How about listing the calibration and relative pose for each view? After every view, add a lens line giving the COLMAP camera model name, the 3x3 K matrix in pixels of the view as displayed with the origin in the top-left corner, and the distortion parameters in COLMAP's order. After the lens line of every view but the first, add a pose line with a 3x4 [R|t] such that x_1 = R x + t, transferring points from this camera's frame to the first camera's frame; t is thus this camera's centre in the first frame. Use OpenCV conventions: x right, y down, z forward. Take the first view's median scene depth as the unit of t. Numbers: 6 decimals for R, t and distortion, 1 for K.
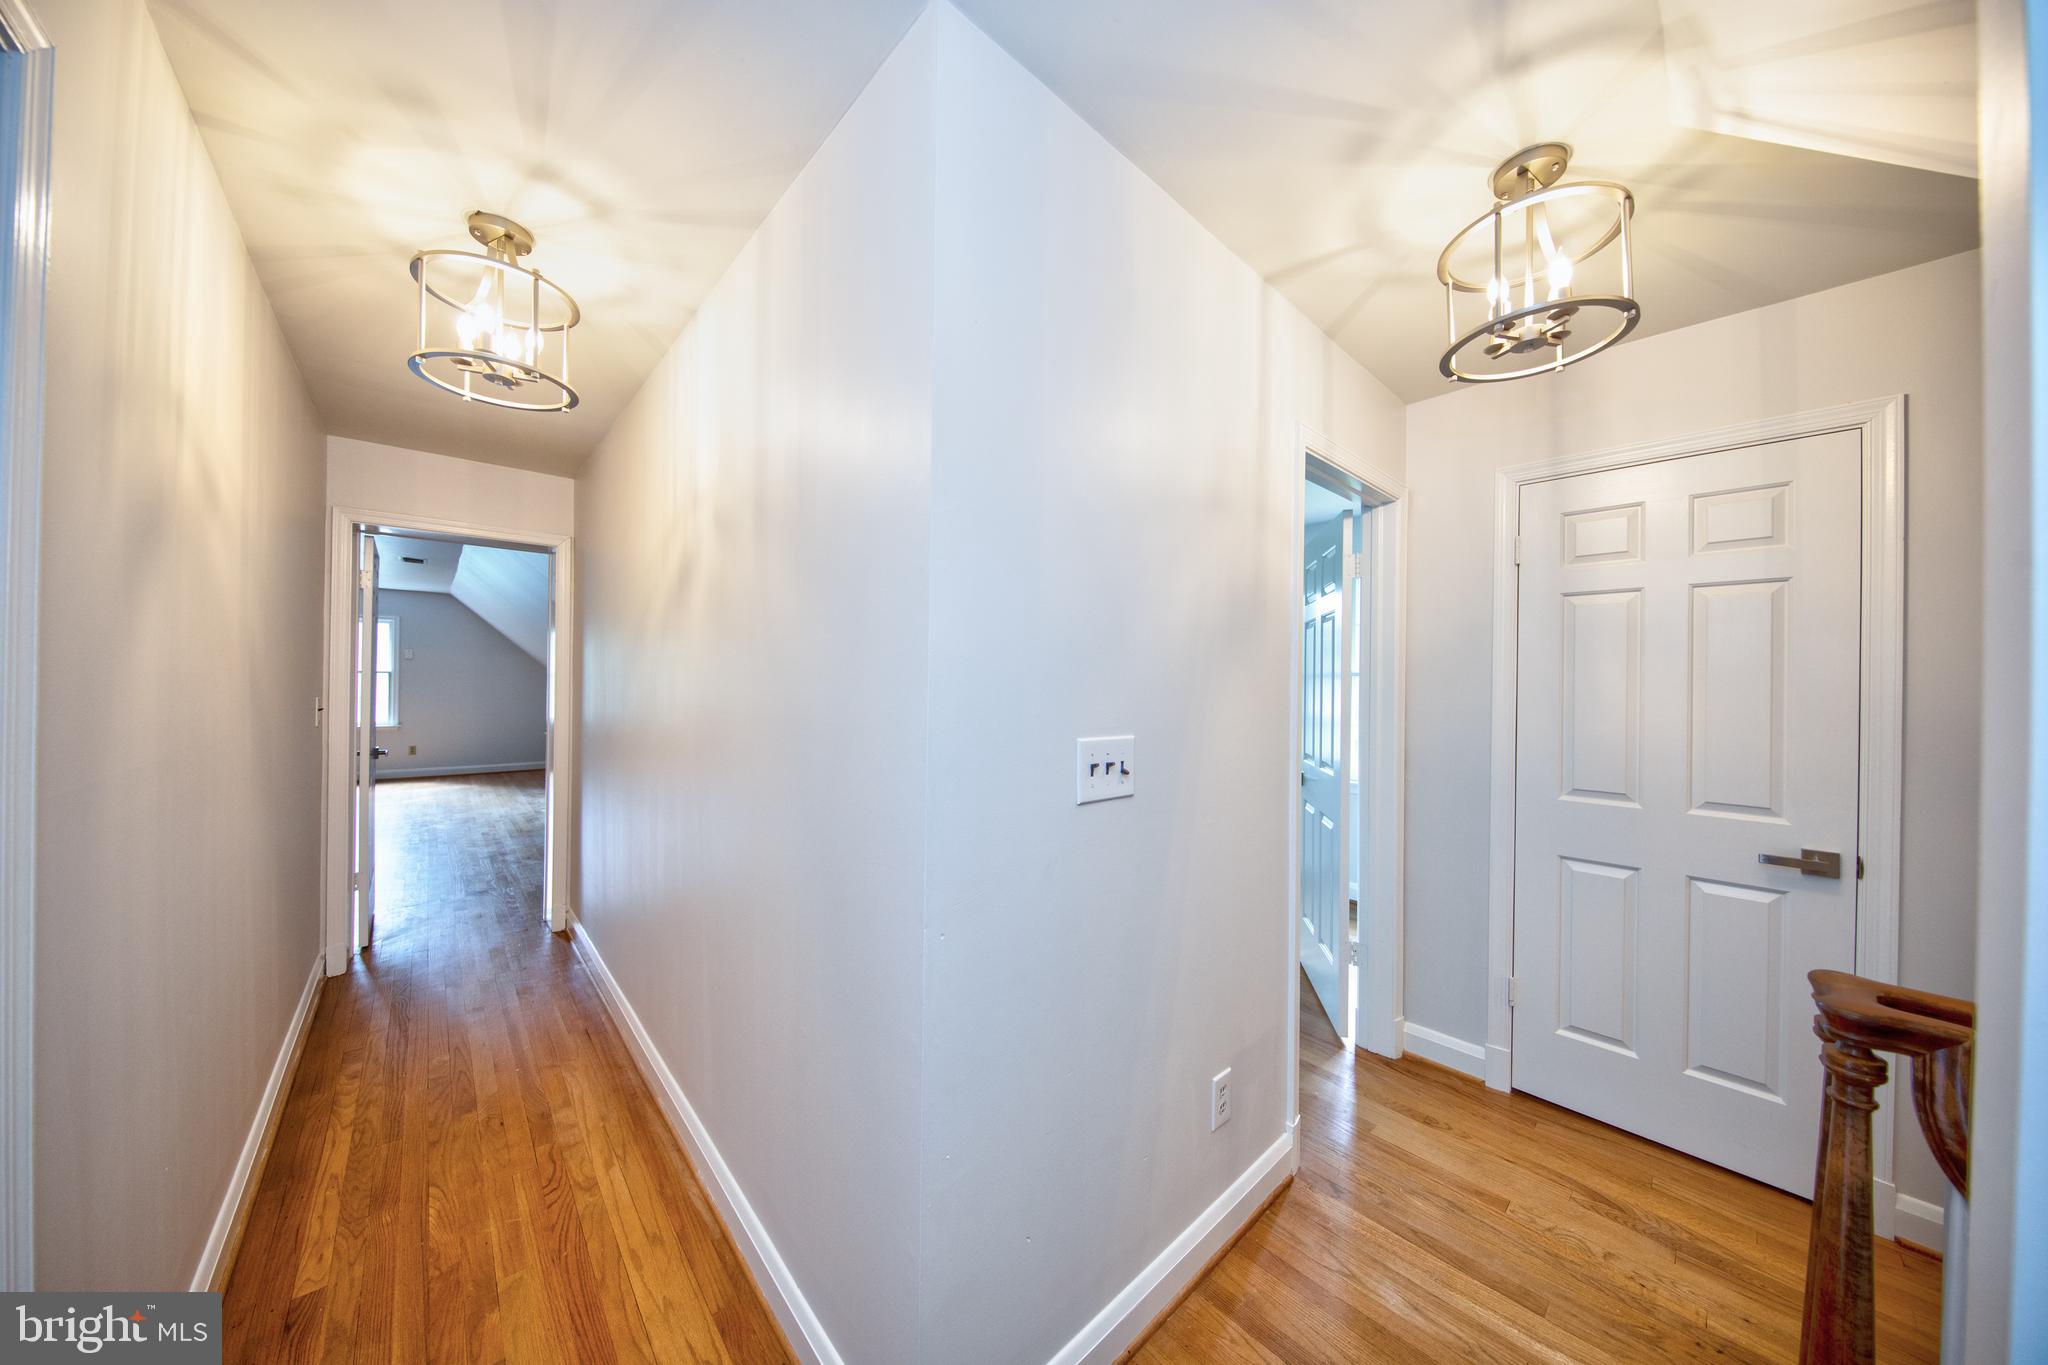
lens RADIAL K [[648.2, 0, 1016.9], [0, 648.2, 677.4], [0, 0, 1]] dist [-0.000688, -0.000127]
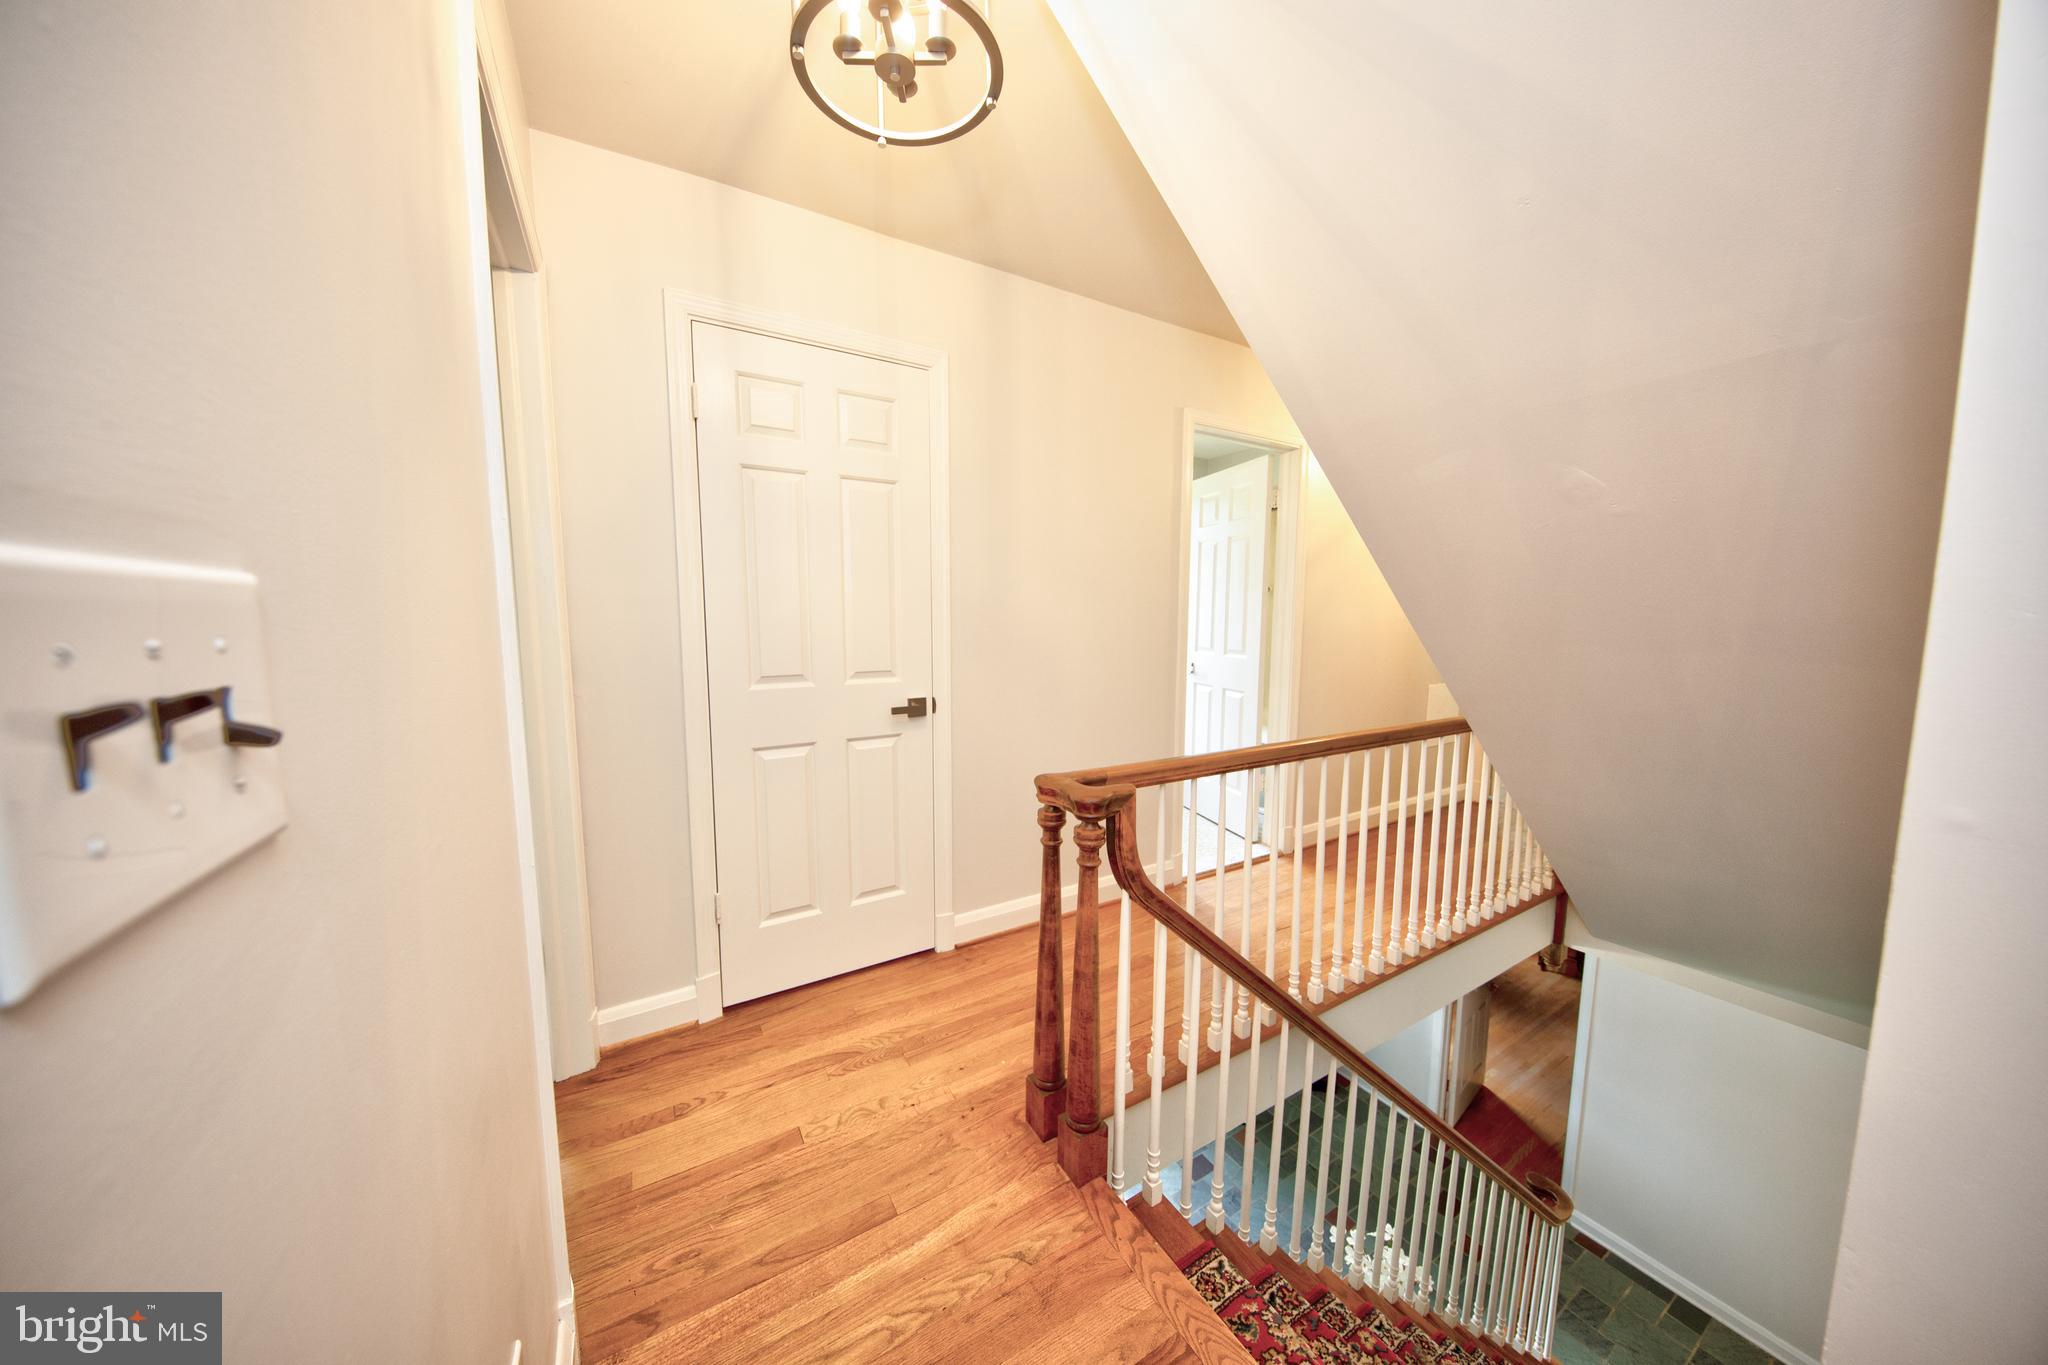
lens RADIAL K [[648.2, 0, 1016.9], [0, 648.2, 677.4], [0, 0, 1]] dist [-0.000688, -0.000127]
pose [[0.201259, -0.109954, 0.973347, 0.006073], [-0.004933, 0.993553, 0.113257, 0.069902], [-0.979526, -0.027596, 0.199419, 0.485926]]
